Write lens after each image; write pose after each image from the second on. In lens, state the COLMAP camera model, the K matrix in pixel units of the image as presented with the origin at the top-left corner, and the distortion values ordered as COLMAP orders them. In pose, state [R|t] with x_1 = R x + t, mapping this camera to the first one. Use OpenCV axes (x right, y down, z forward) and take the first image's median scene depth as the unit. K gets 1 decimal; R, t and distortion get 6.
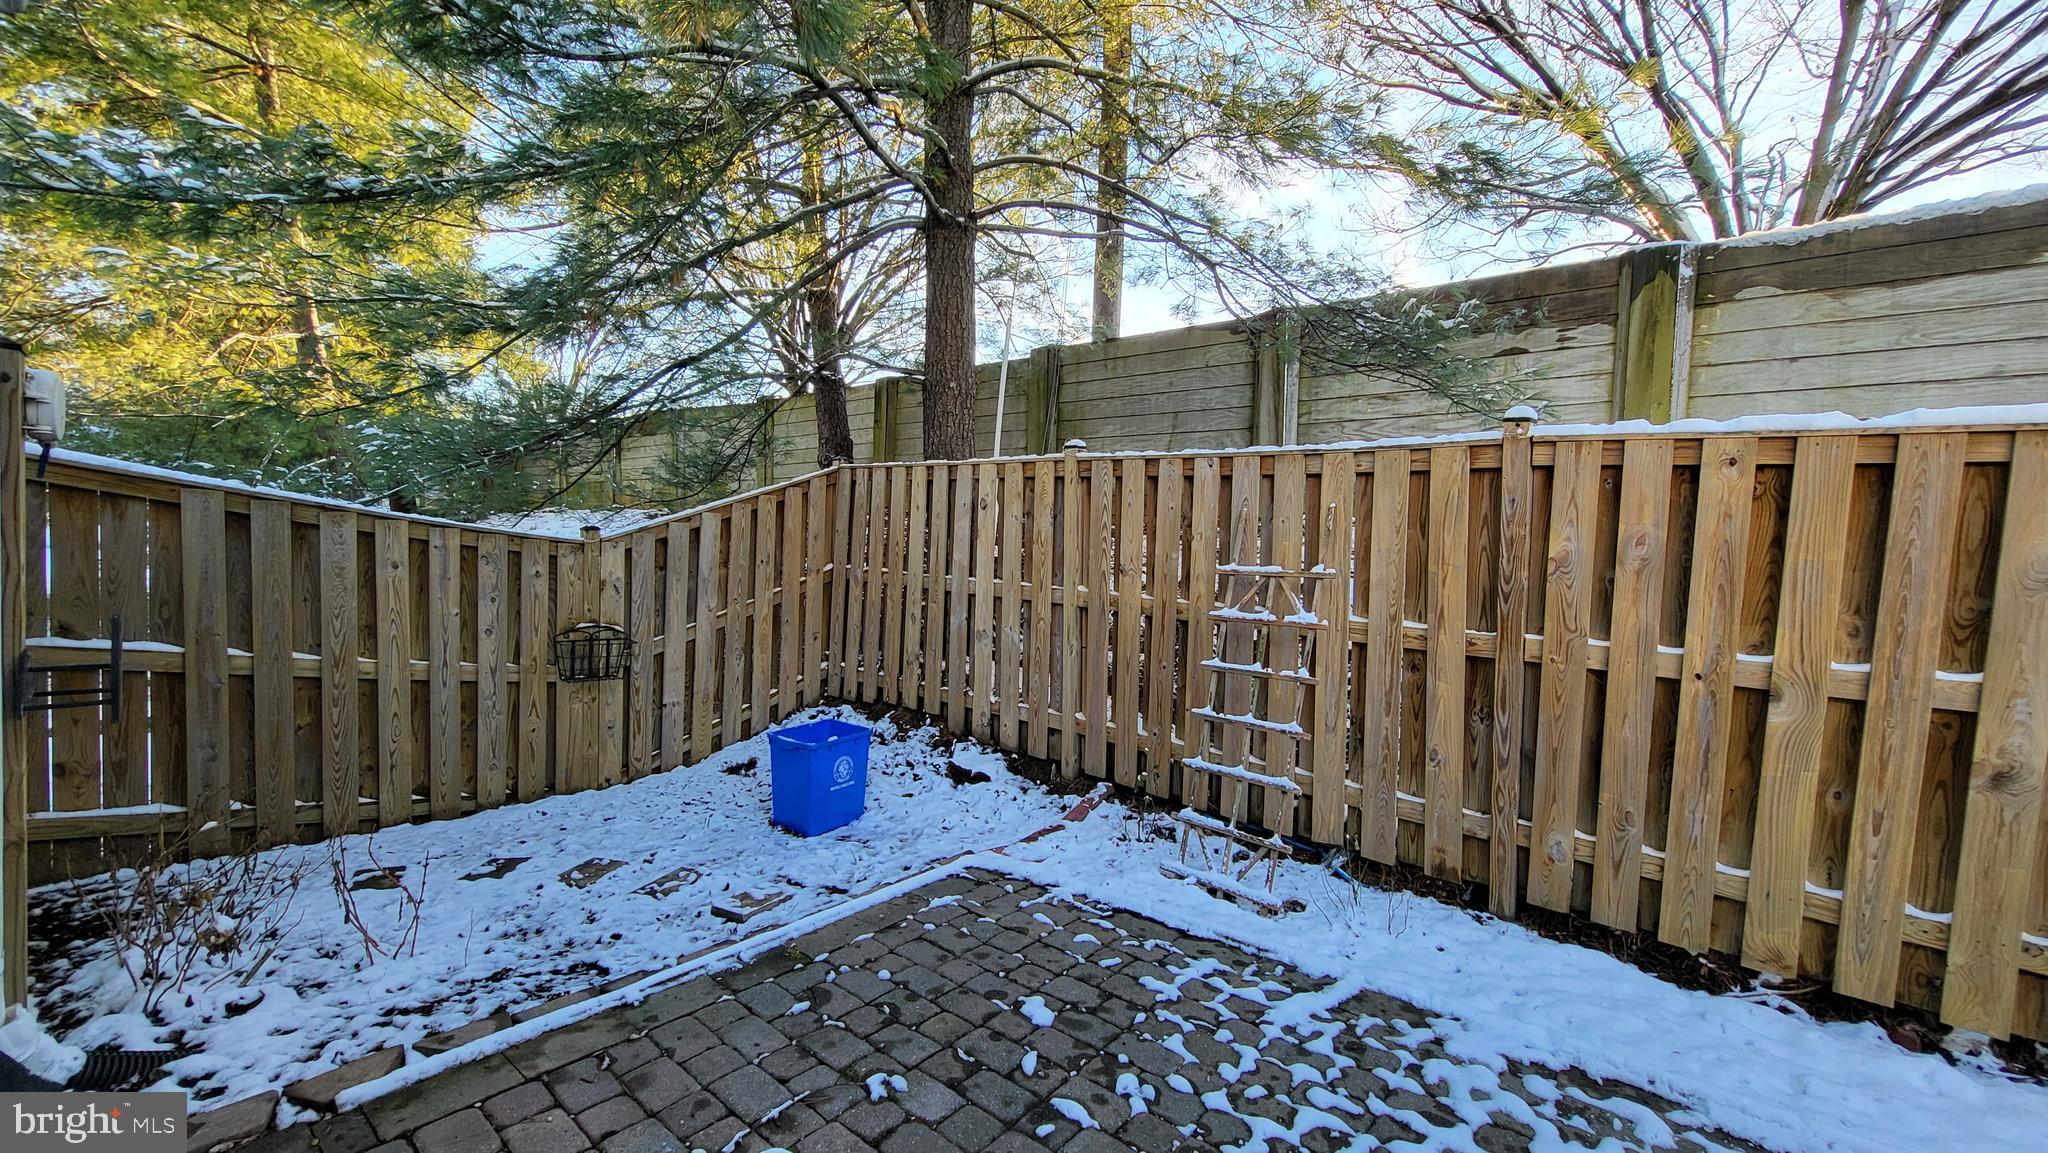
lens RADIAL K [[816.4, 0, 1027.7], [0, 816.4, 571.7], [0, 0, 1]] dist [0.001233, 0.000680]
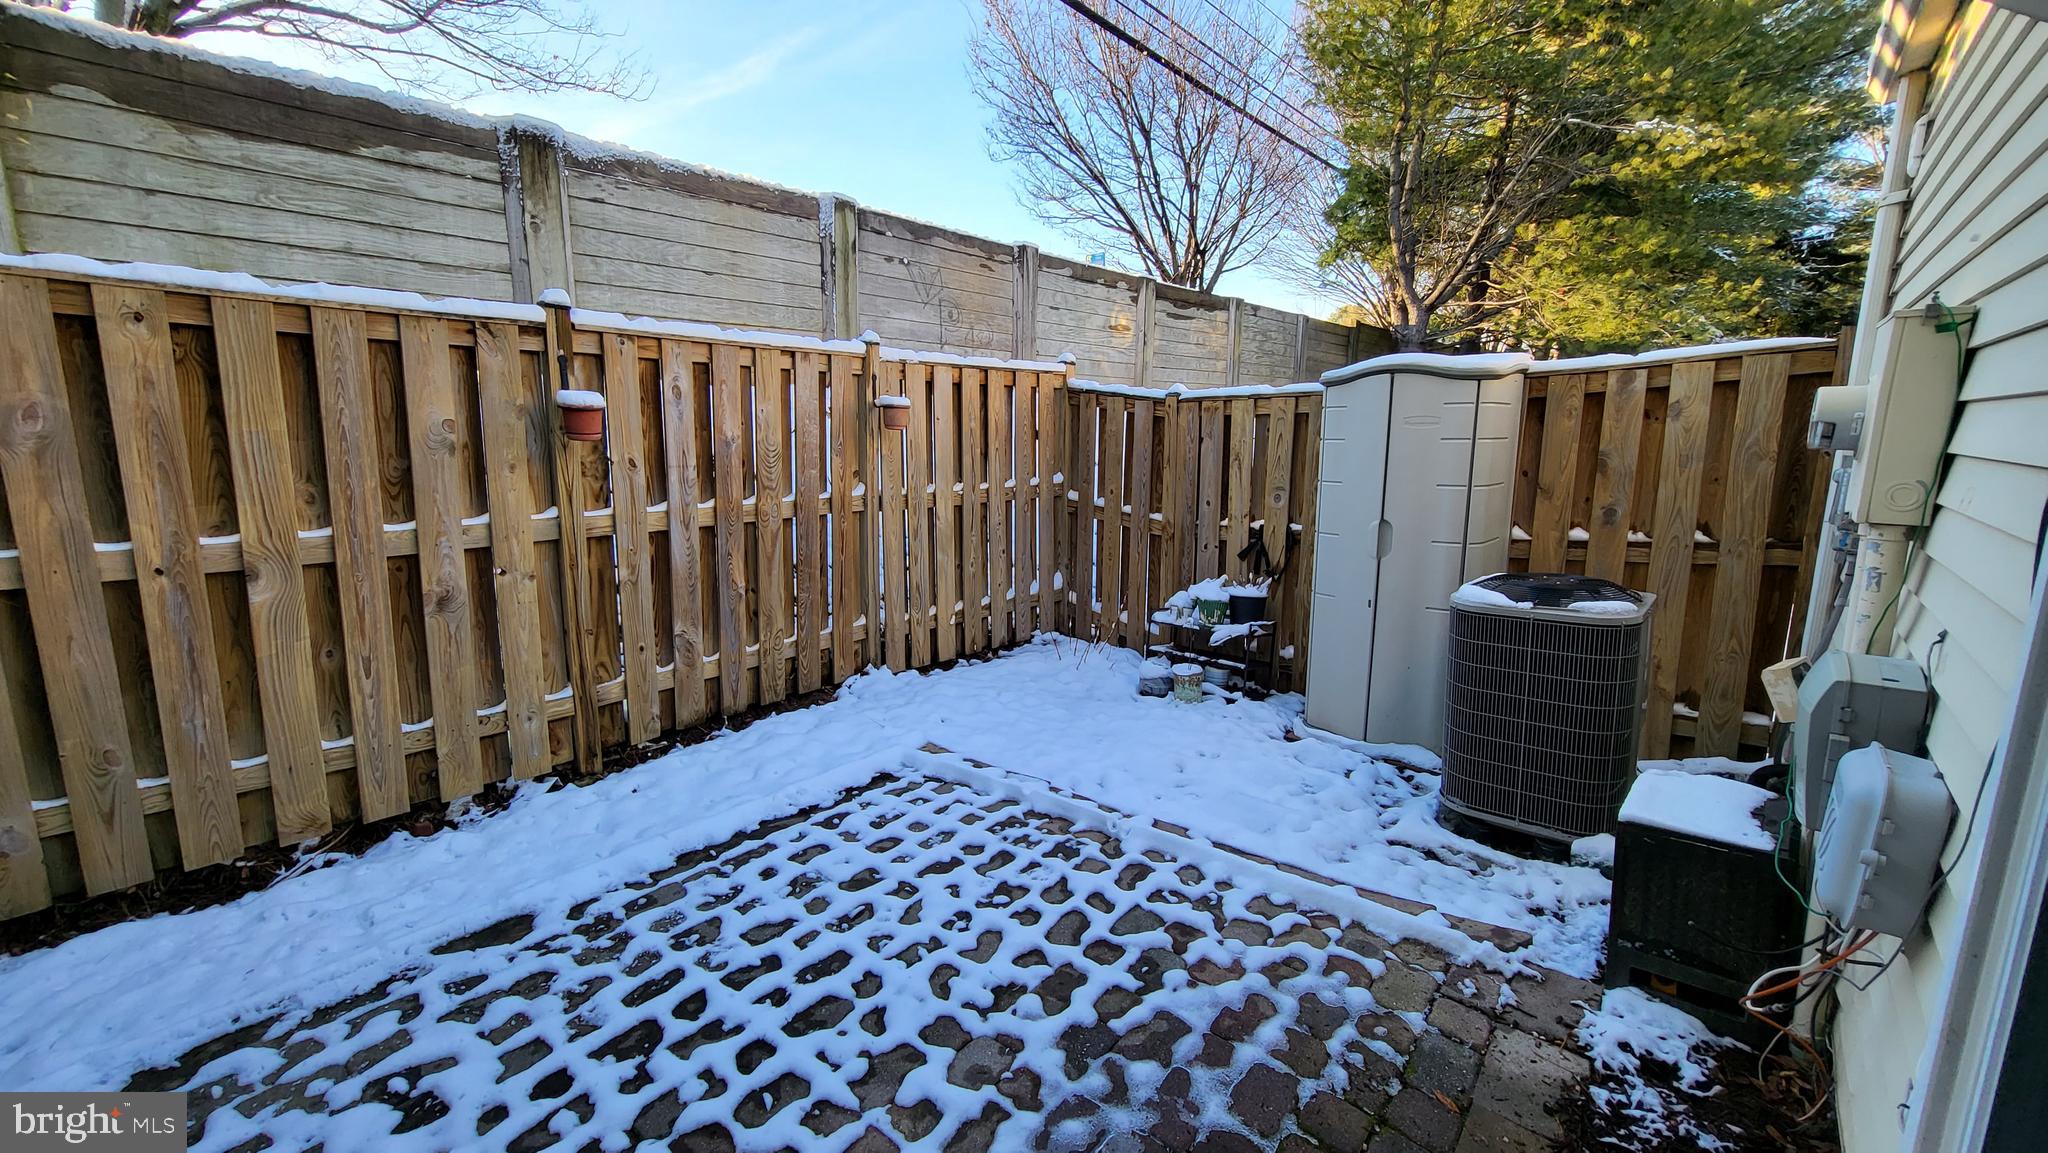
lens RADIAL K [[816.4, 0, 1028.8], [0, 816.4, 572.0], [0, 0, 1]] dist [0.001233, 0.000680]
pose [[0.019782, -0.213778, 0.976682, -0.007196], [0.032271, 0.976501, 0.213085, -0.027110], [-0.999283, 0.027303, 0.026216, 0.060479]]
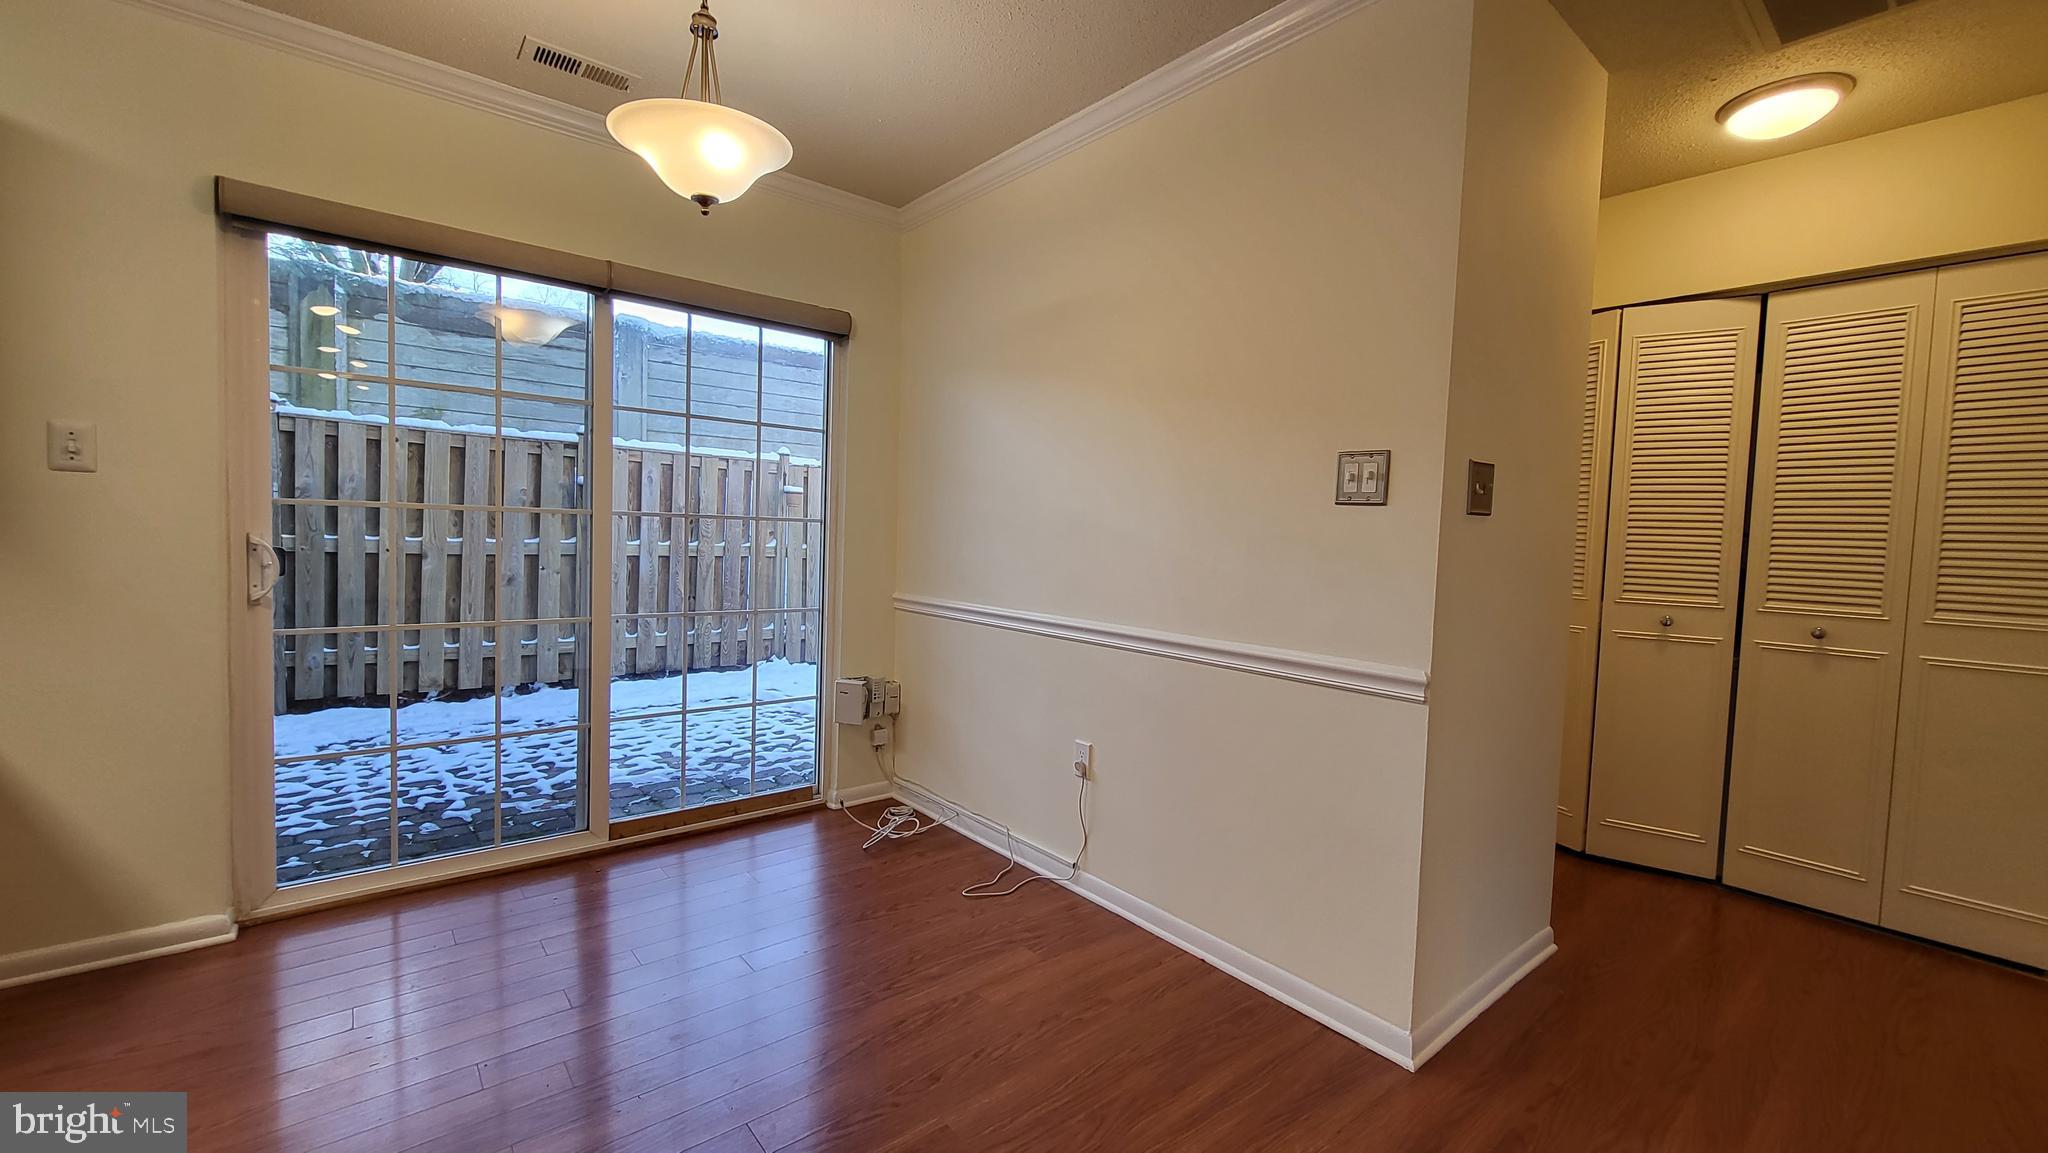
lens RADIAL K [[816.4, 0, 1030.0], [0, 816.4, 574.5], [0, 0, 1]] dist [0.001233, 0.000680]
pose [[0.170613, -0.084015, 0.981750, -0.854035], [0.010530, 0.996457, 0.083444, 0.041668], [-0.985282, -0.003899, 0.170894, -0.857828]]
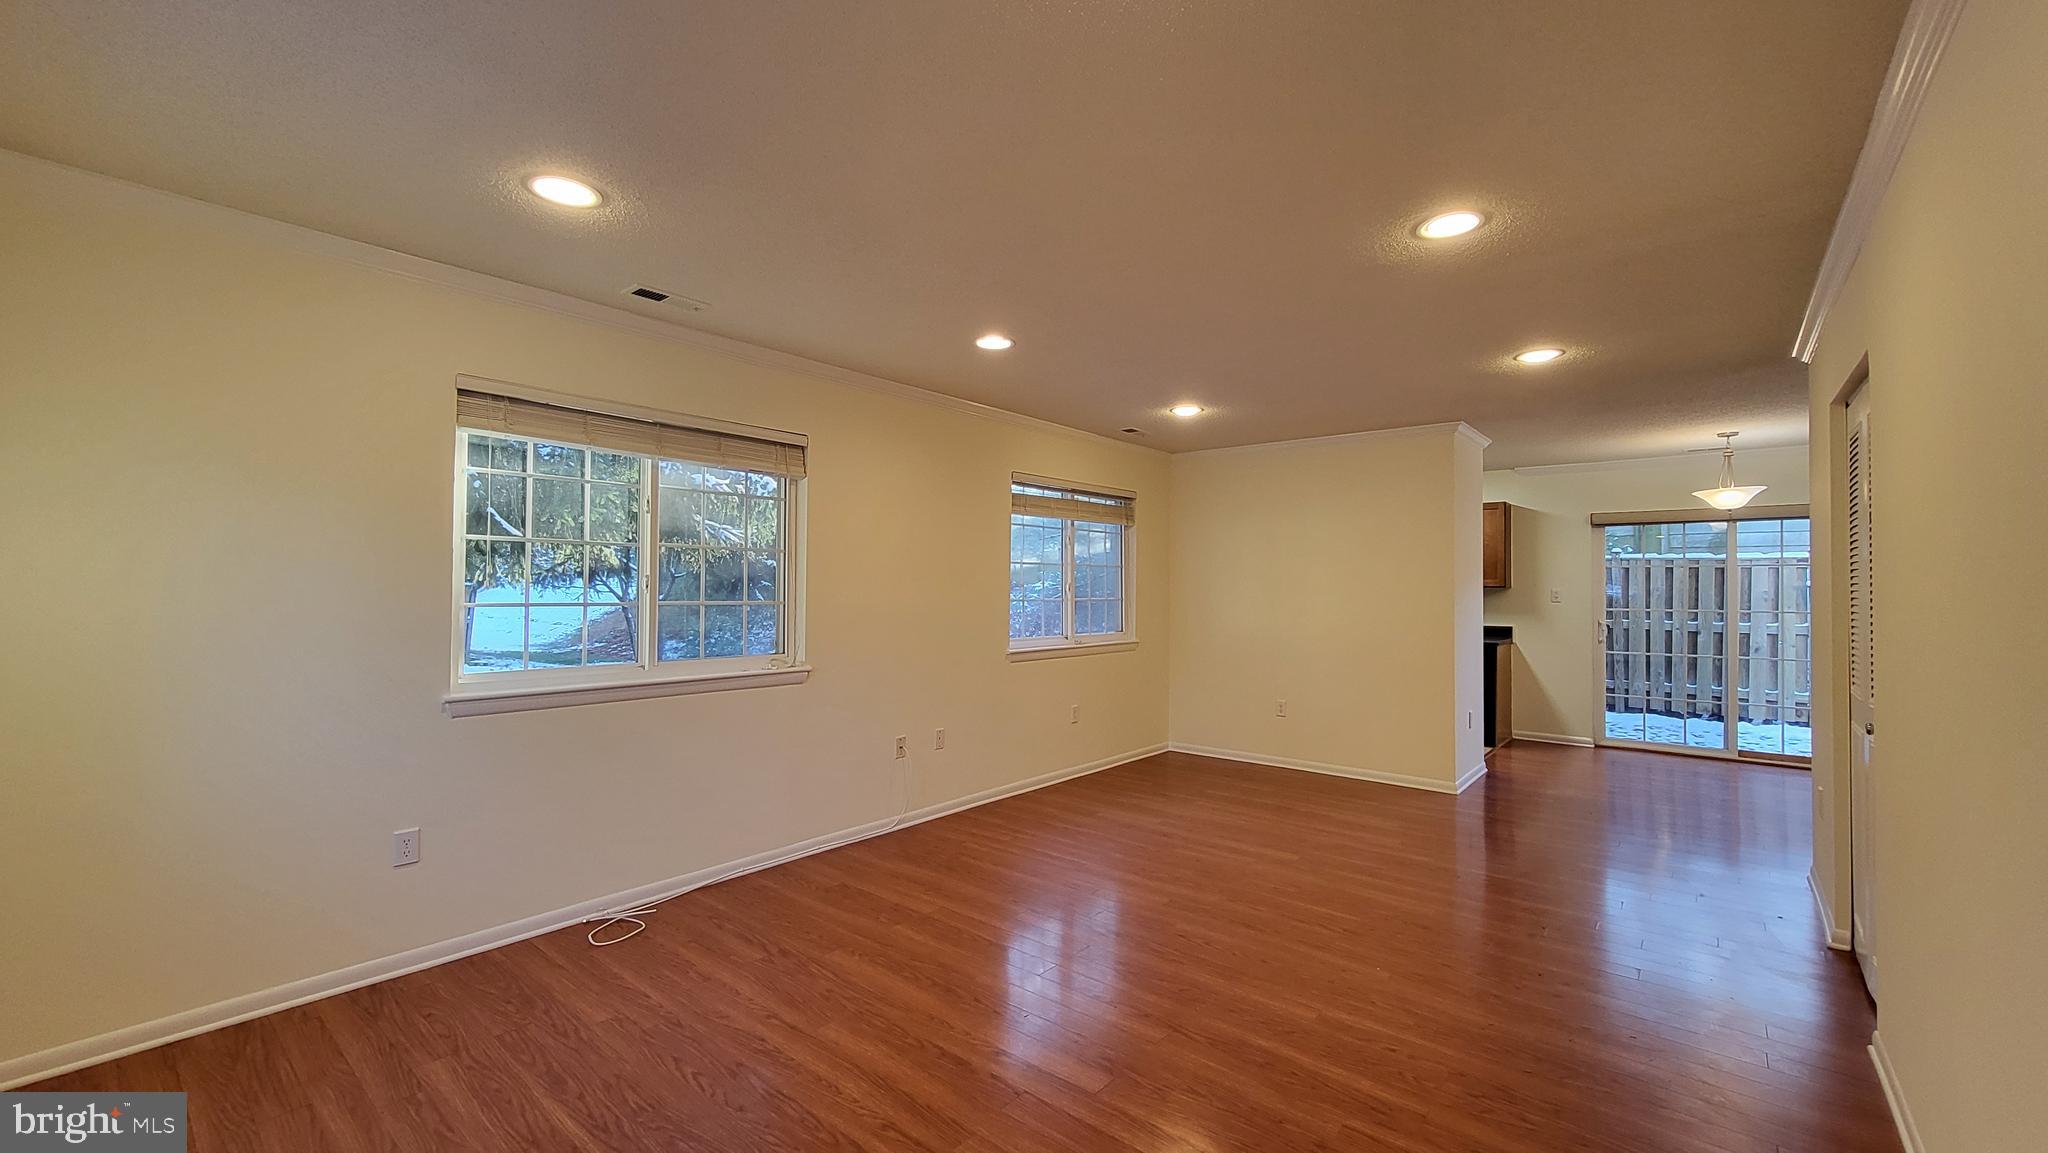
lens RADIAL K [[816.4, 0, 1030.3], [0, 816.4, 574.4], [0, 0, 1]] dist [0.001233, 0.000680]
pose [[0.999453, -0.032107, 0.007930, -1.990503], [0.032504, 0.997881, -0.056369, 0.005074], [-0.006103, 0.056596, 0.998379, -2.518625]]
